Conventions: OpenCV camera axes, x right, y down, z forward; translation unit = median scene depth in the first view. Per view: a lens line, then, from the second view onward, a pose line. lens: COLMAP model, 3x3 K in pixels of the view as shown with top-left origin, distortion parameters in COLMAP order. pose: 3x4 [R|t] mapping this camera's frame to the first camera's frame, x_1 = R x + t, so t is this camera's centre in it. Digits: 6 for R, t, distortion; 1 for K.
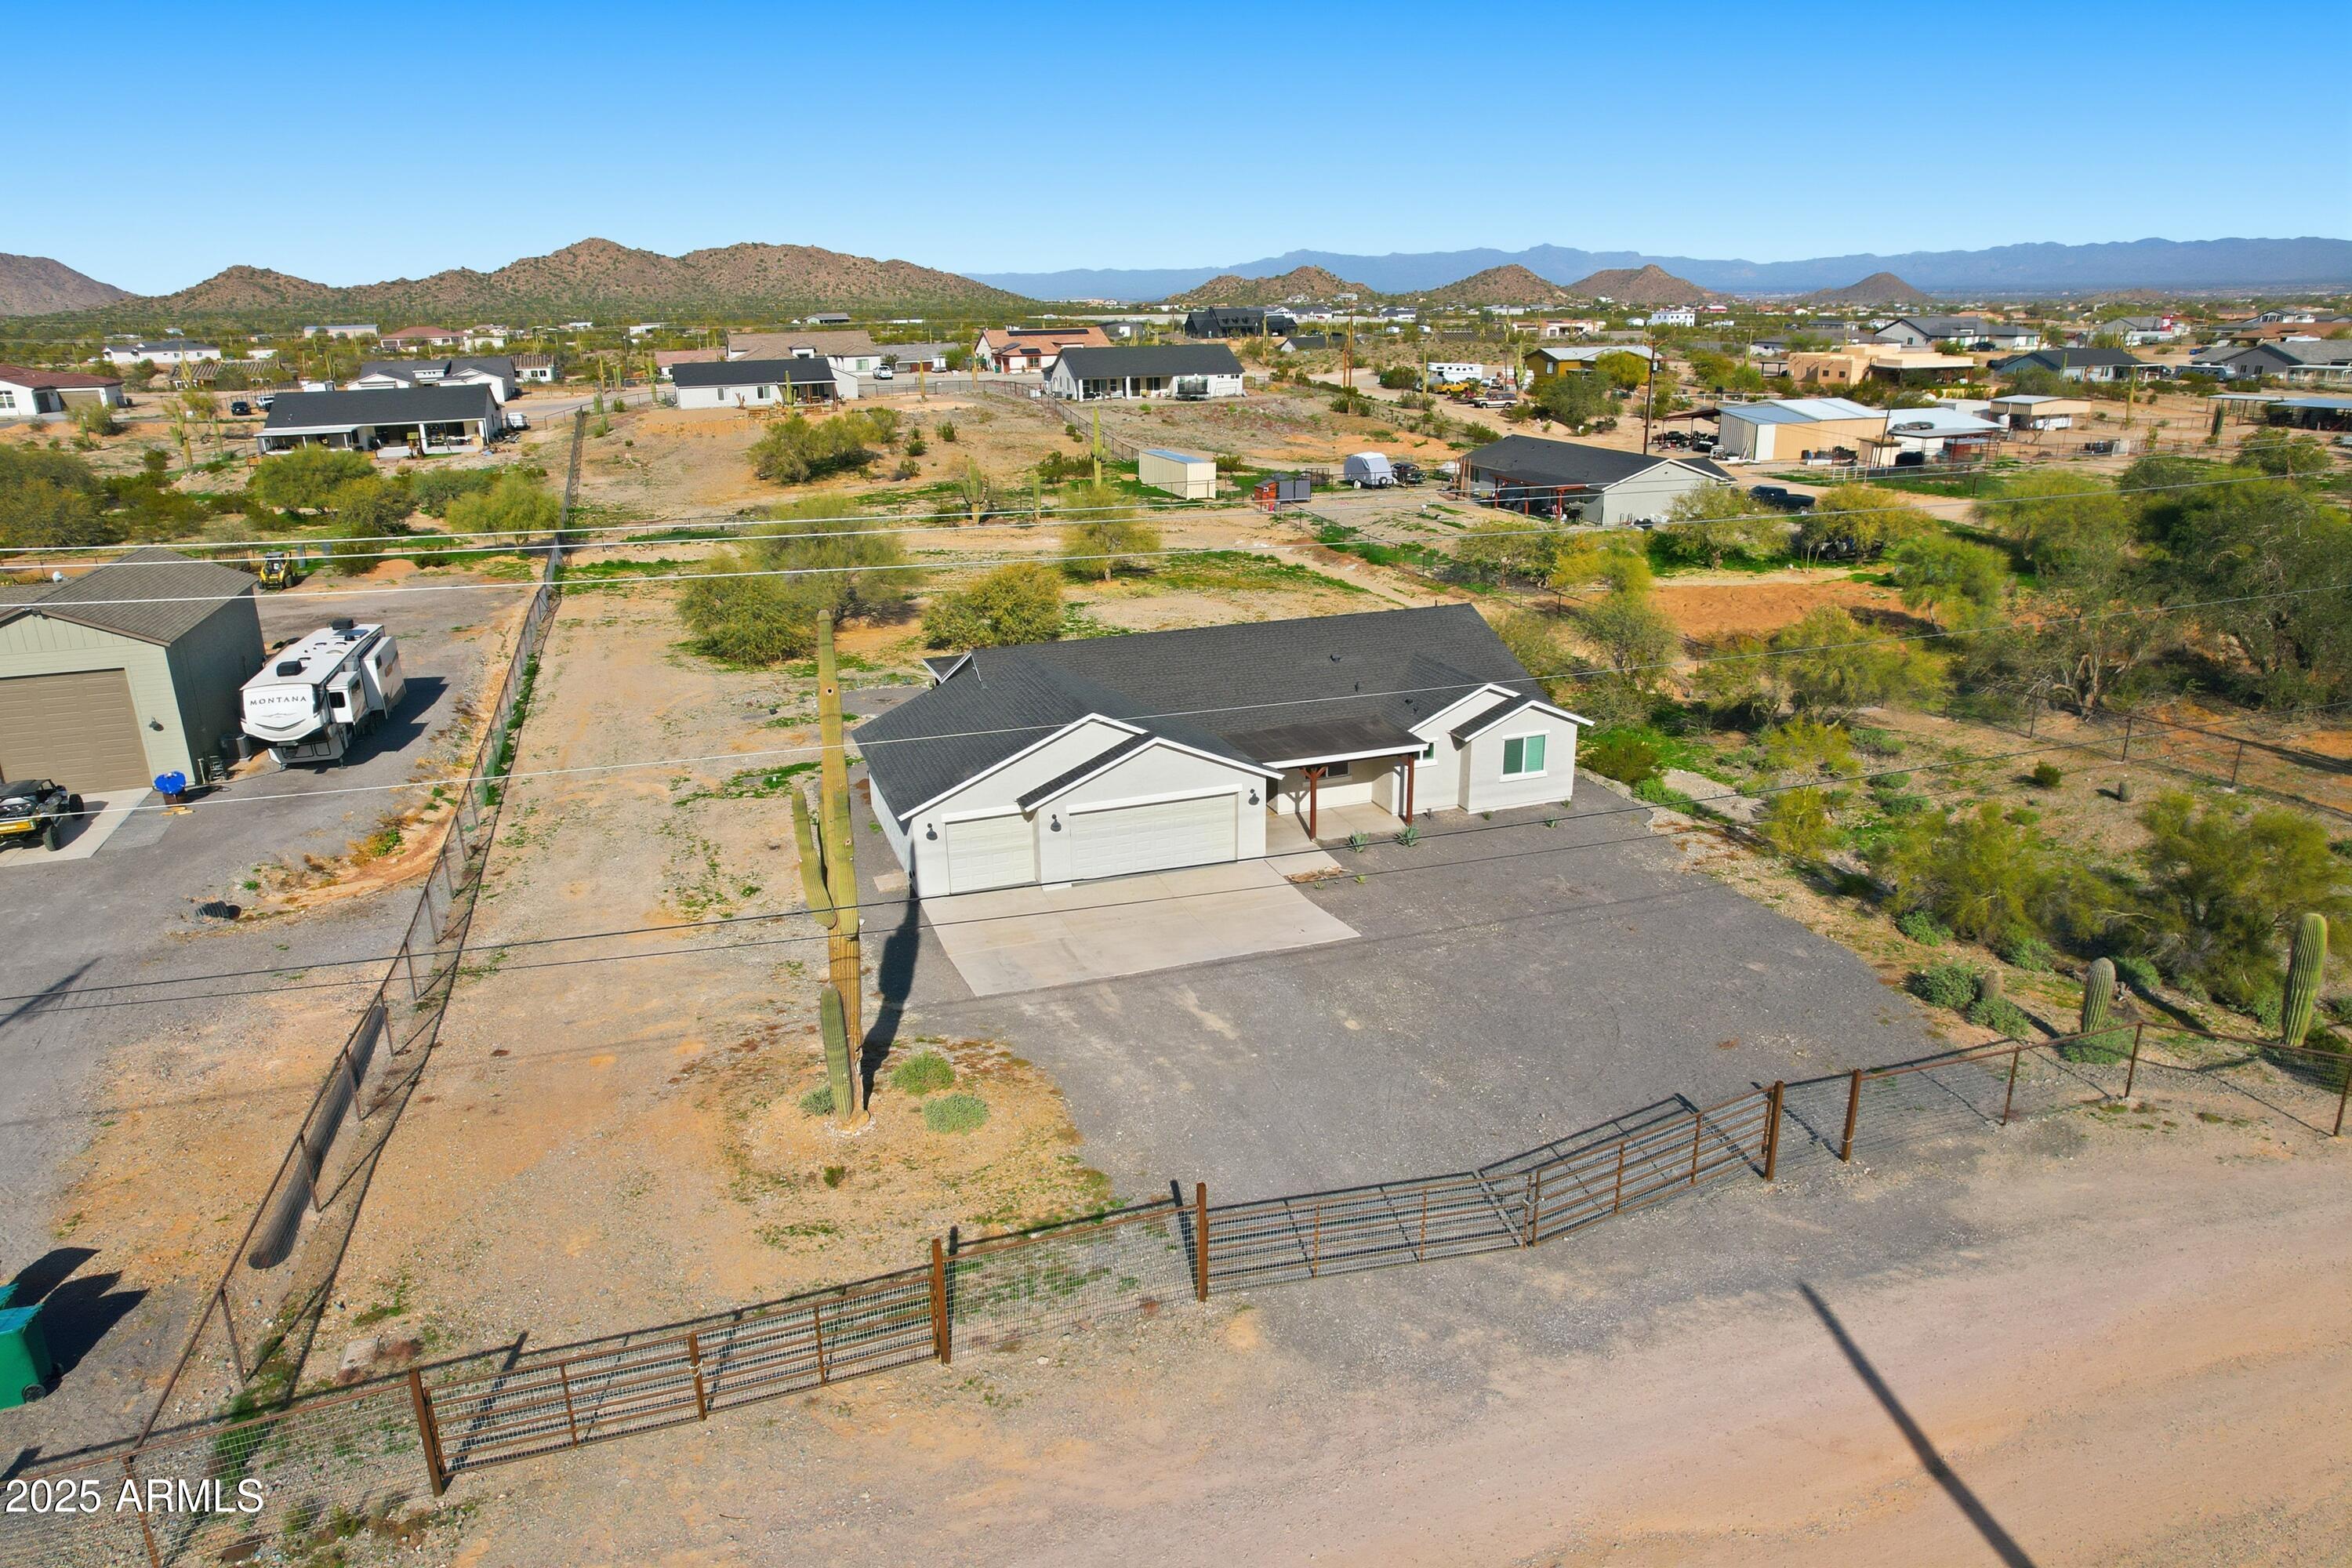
lens RADIAL K [[1506.8, 0, 1159.6], [0, 1506.8, 768.4], [0, 0, 1]] dist [-0.077327, 0.067340]
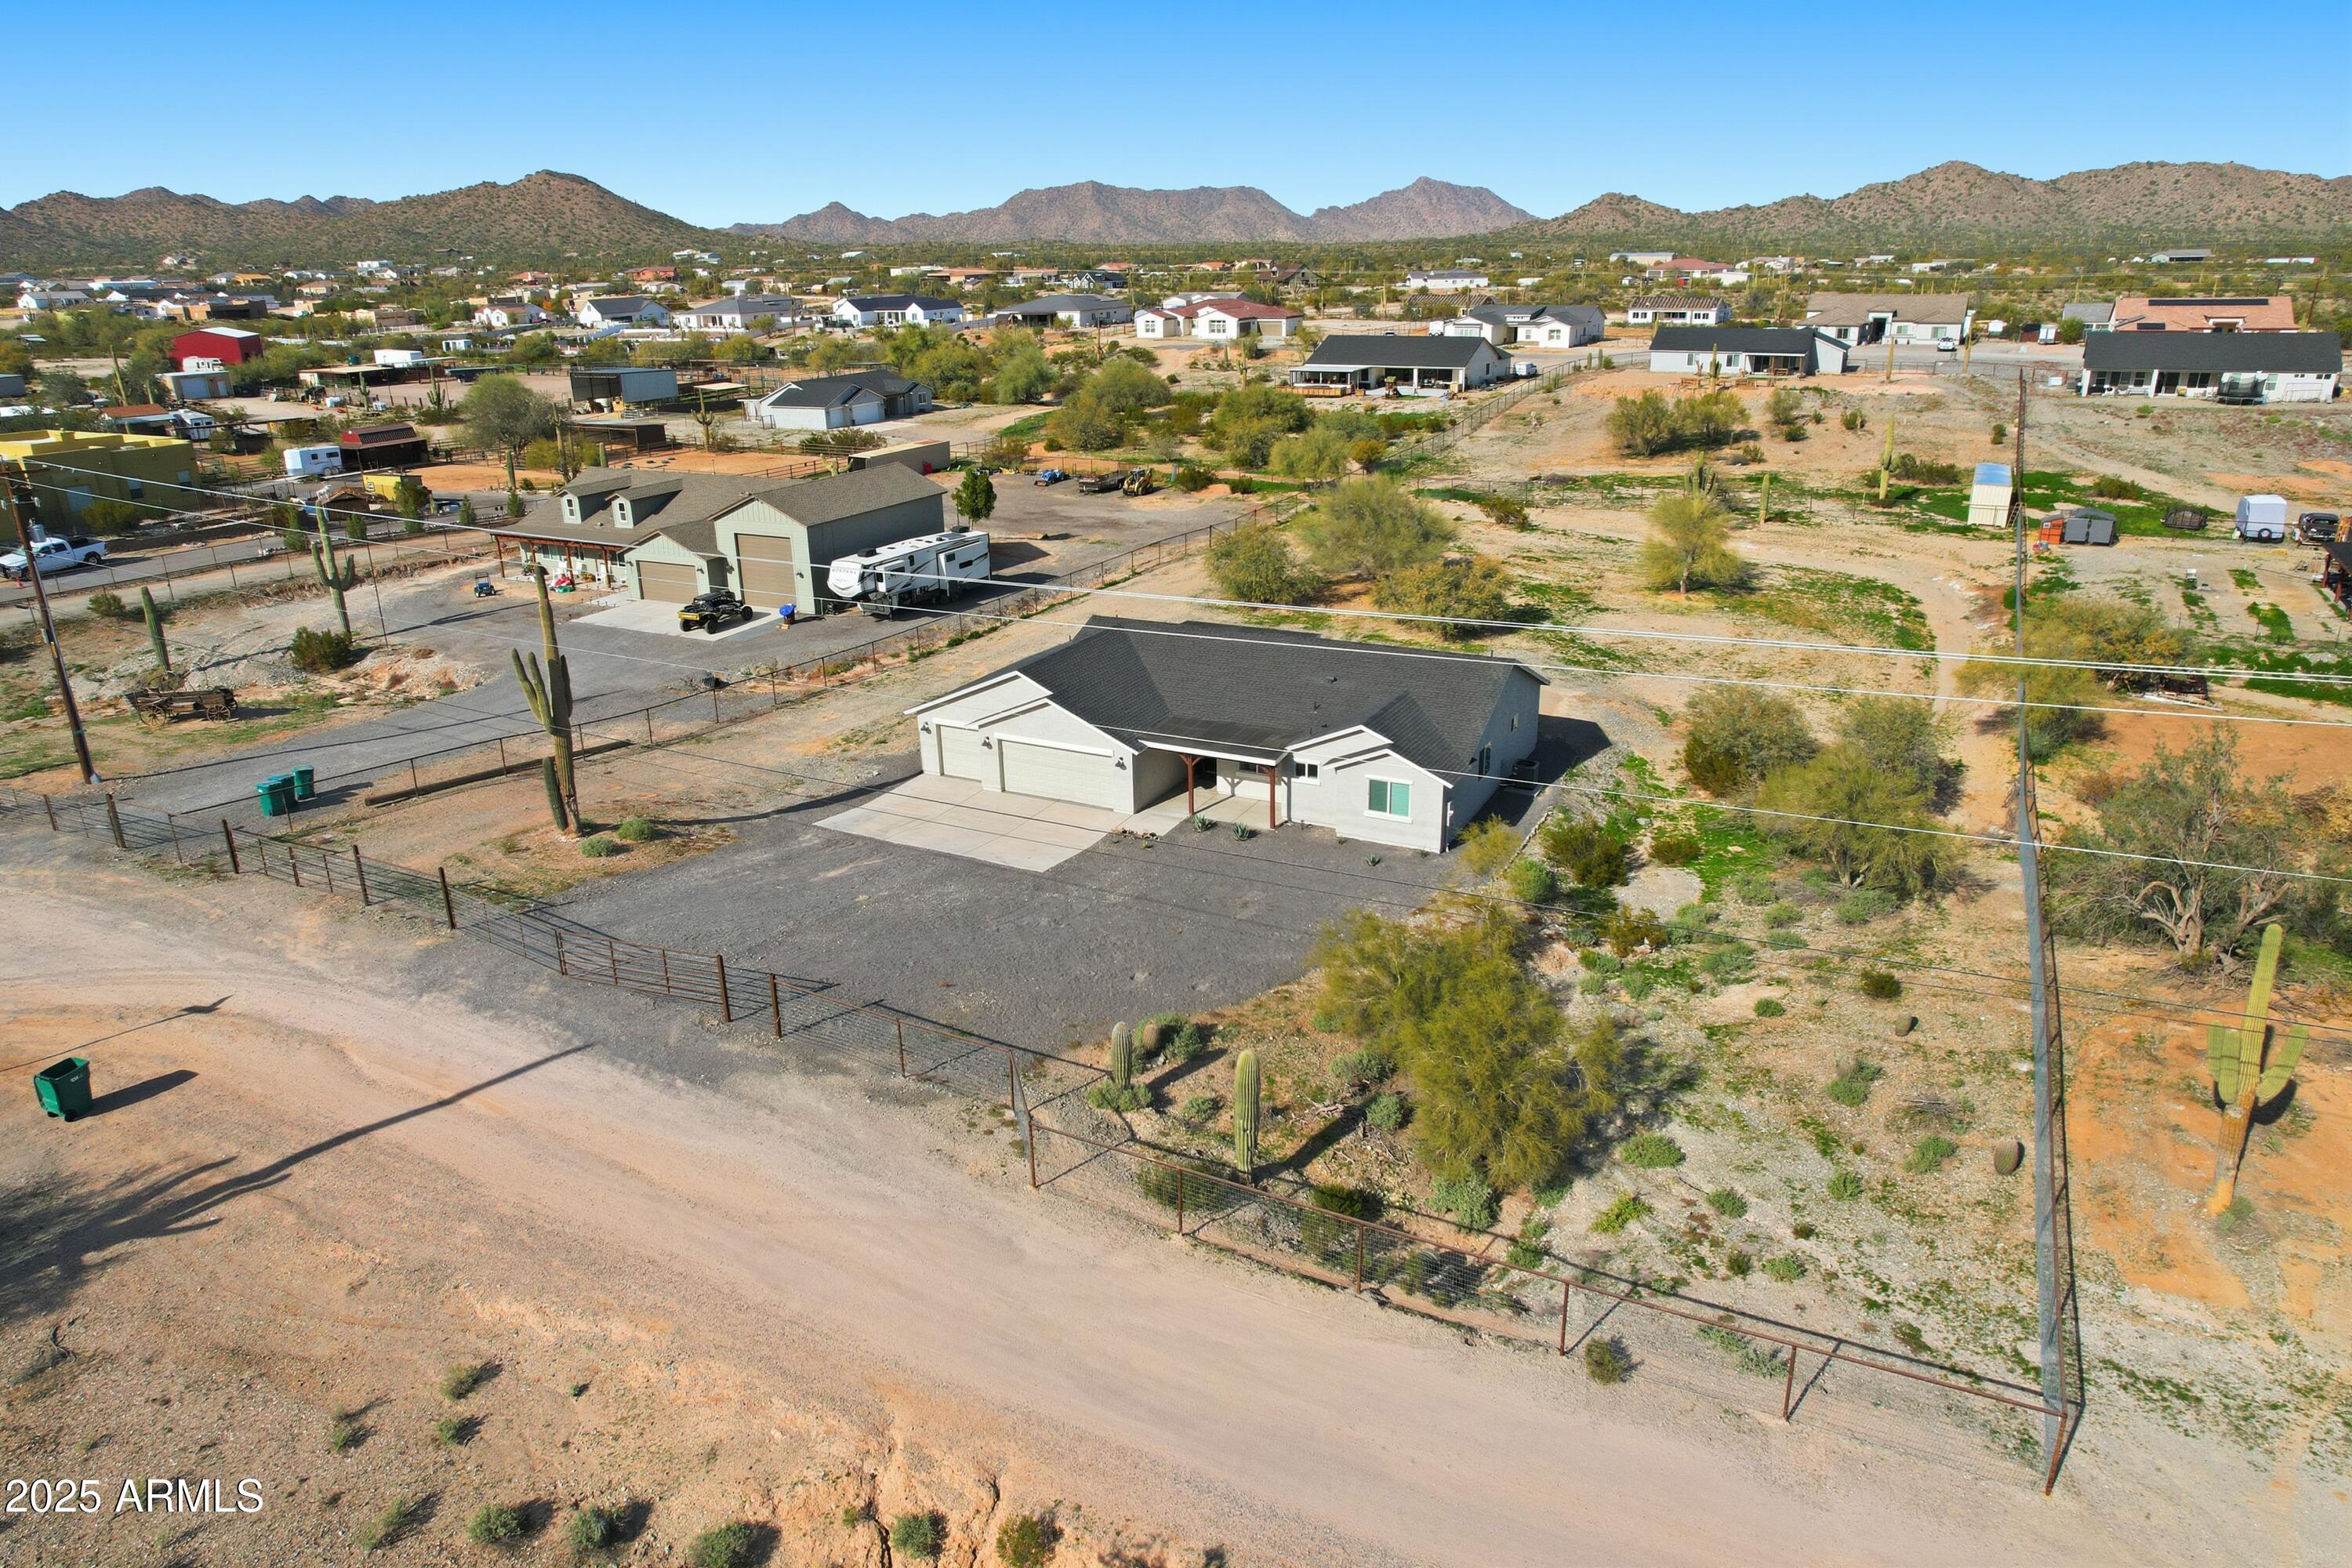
lens RADIAL K [[1506.8, 0, 1159.6], [0, 1506.8, 768.4], [0, 0, 1]] dist [-0.077327, 0.067340]
pose [[0.680151, 0.244440, -0.691118, 0.235332], [-0.211893, 0.968081, 0.133868, -0.037504], [0.701781, 0.055393, 0.710236, 0.029030]]
